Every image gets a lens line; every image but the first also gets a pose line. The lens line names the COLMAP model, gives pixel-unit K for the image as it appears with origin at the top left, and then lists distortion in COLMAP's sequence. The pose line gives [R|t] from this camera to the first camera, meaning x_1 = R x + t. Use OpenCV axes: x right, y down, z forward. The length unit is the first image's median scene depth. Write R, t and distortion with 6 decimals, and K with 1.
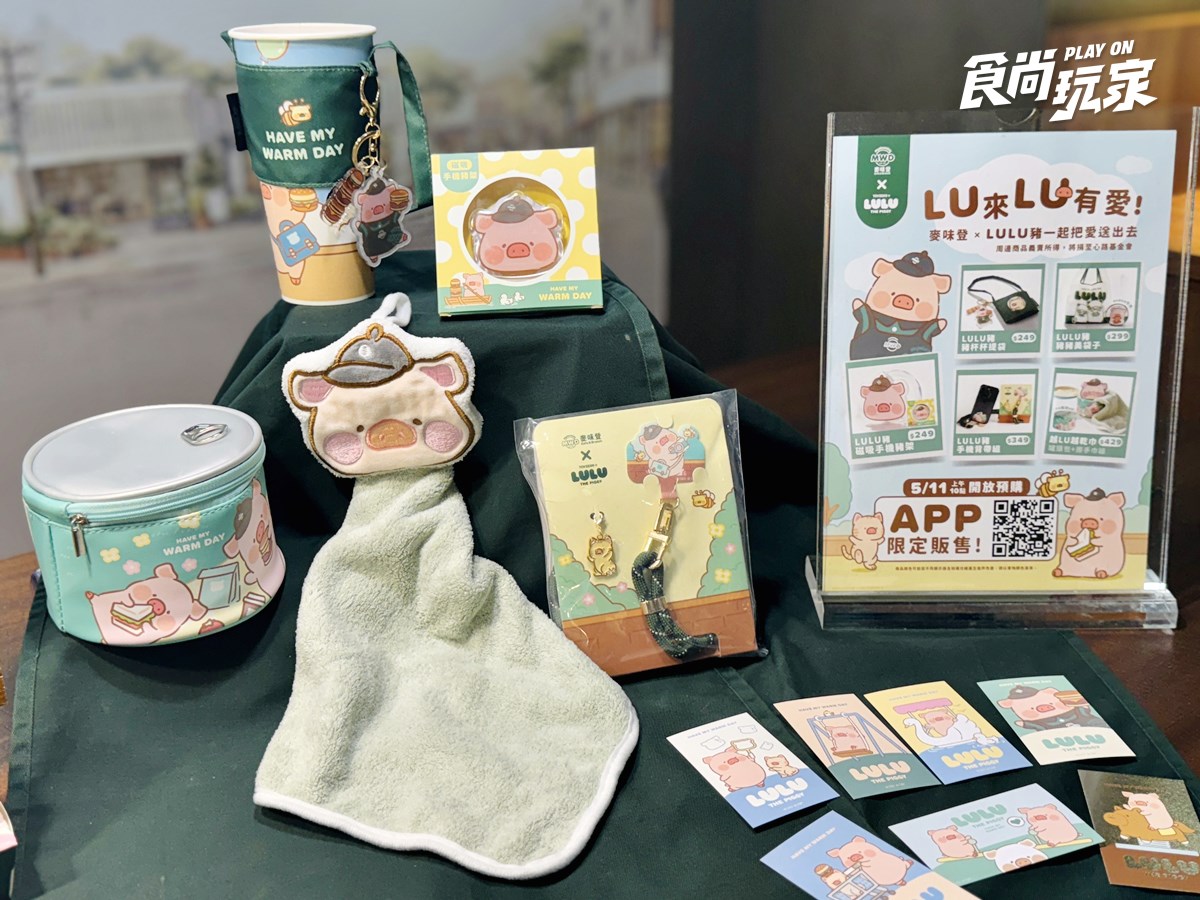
lens RADIAL K [[1317.8, 0, 603.8], [0, 1317.8, 456.5], [0, 0, 1]] dist [0.196771, -0.473089]
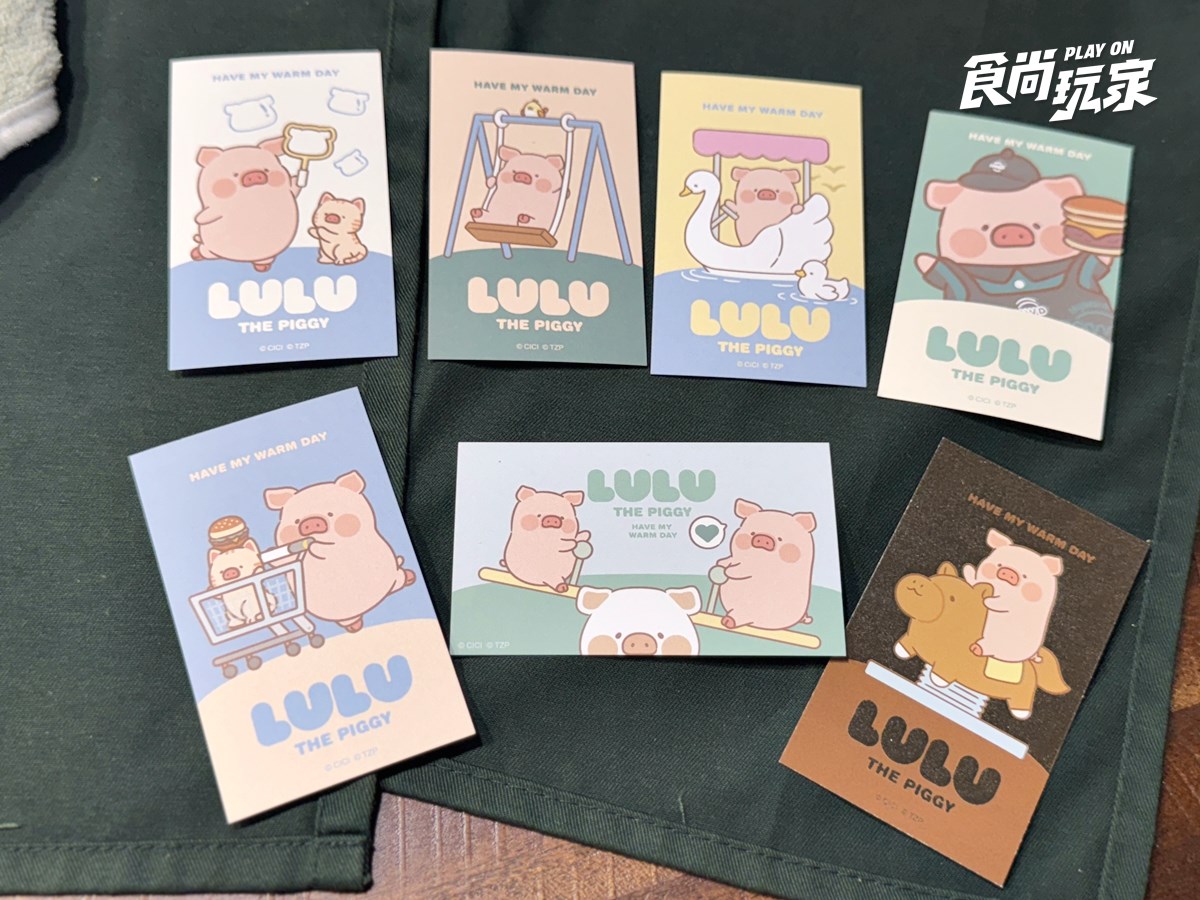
lens RADIAL K [[1317.8, 0, 603.8], [0, 1317.8, 456.5], [0, 0, 1]] dist [0.196771, -0.473089]
pose [[0.933432, 0.350287, -0.077485, 0.289922], [-0.174918, 0.632944, 0.754179, -0.086135], [0.313223, -0.690421, 0.652082, 0.682237]]
